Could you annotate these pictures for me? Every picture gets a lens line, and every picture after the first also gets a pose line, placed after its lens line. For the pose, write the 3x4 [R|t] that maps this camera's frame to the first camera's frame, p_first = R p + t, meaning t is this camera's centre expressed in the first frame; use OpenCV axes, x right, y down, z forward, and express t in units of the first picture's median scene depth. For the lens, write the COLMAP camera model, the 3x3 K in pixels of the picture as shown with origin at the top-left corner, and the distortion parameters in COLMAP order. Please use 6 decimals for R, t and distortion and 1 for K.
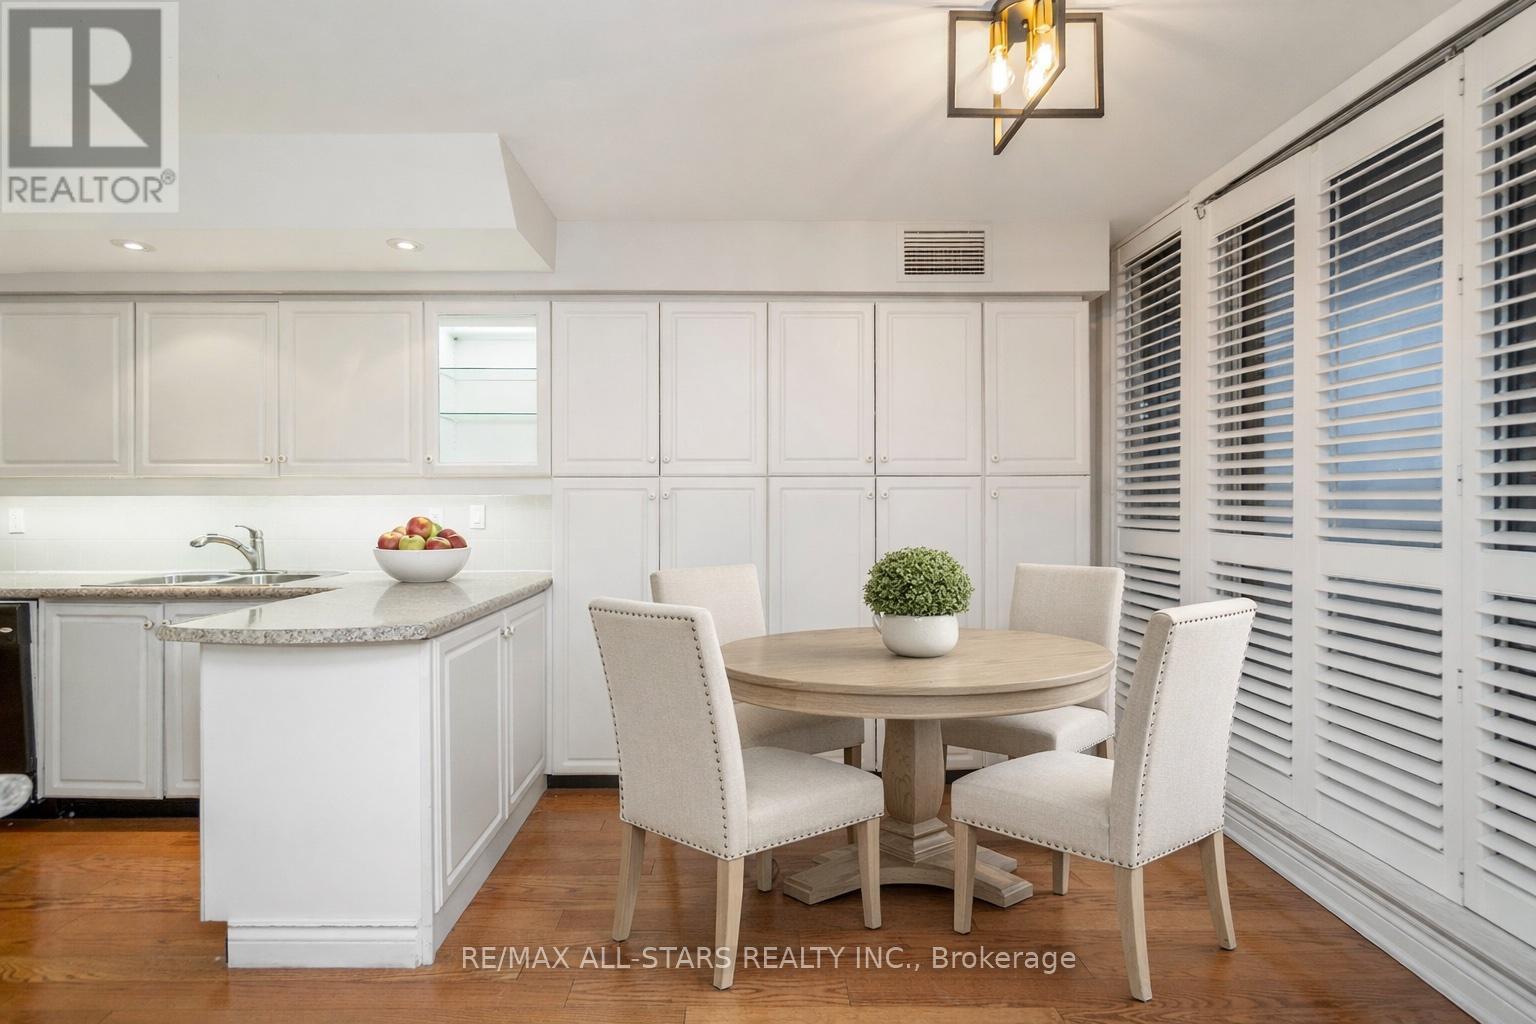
lens RADIAL K [[666.1, 0, 747.7], [0, 666.1, 507.9], [0, 0, 1]] dist [-0.017143, -0.000108]
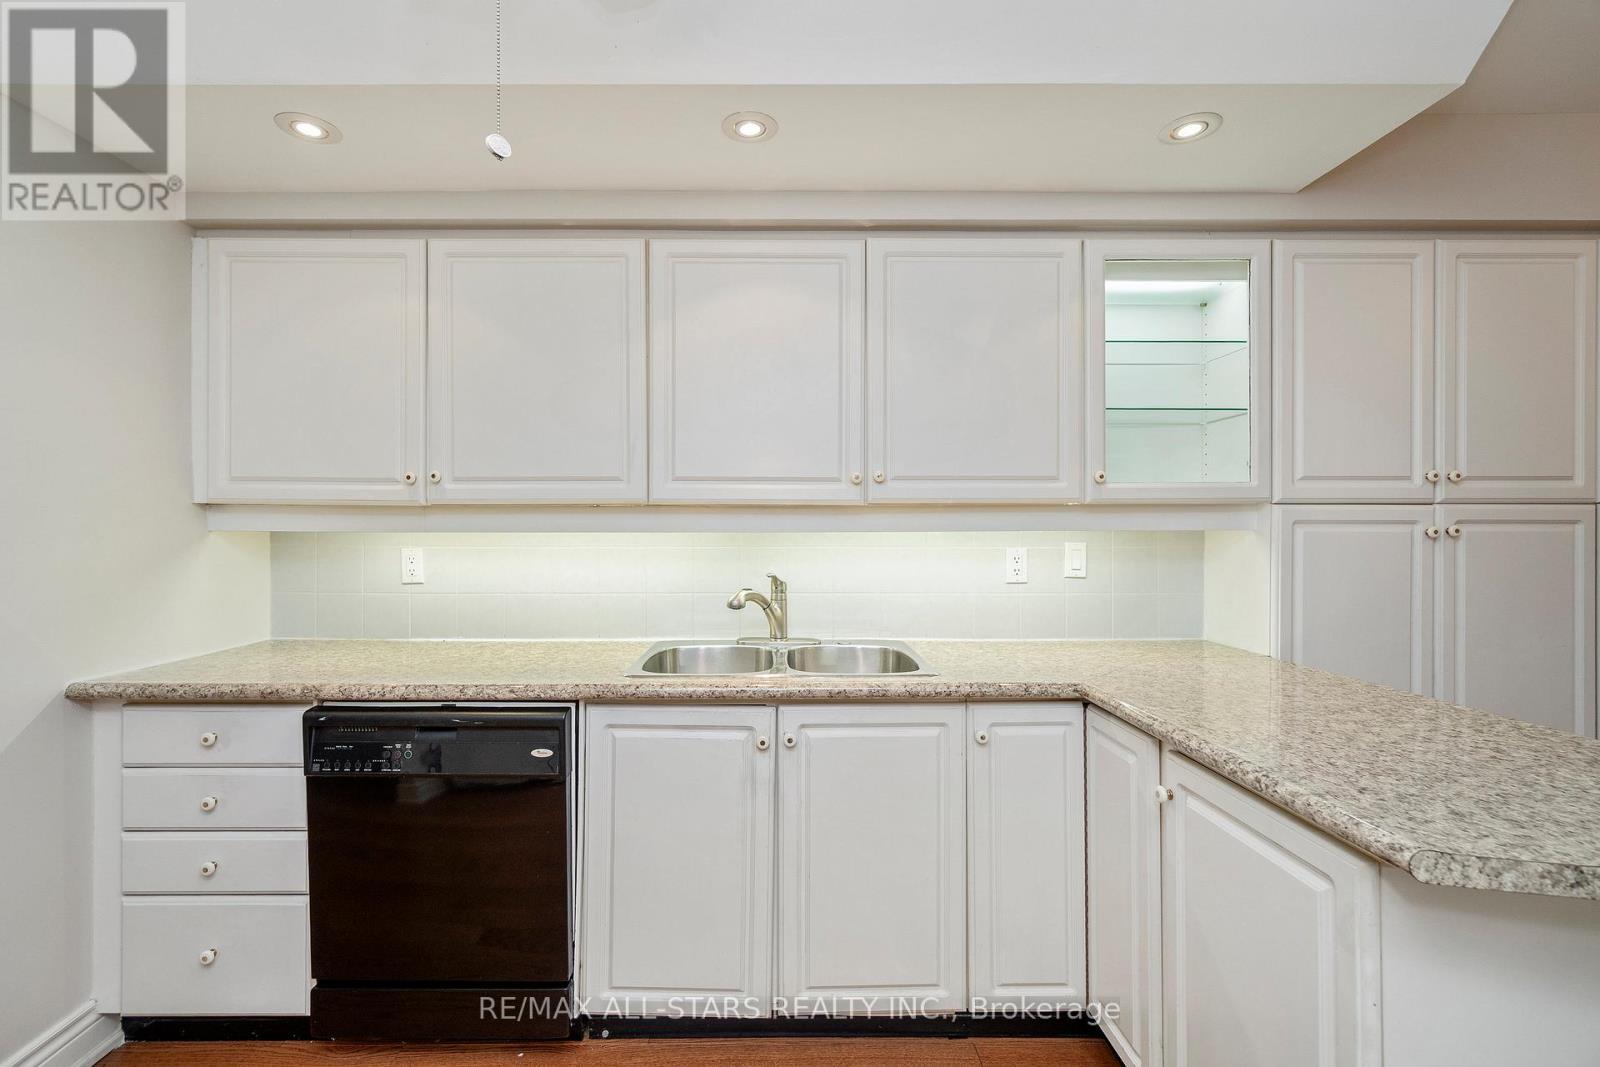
lens RADIAL K [[703.1, 0, 778.1], [0, 703.1, 531.1], [0, 0, 1]] dist [-0.014310, -0.000008]
pose [[0.999909, 0.001072, -0.013425, -0.781959], [-0.001043, 0.999997, 0.002177, -0.020307], [0.013427, -0.002163, 0.999908, 0.293994]]
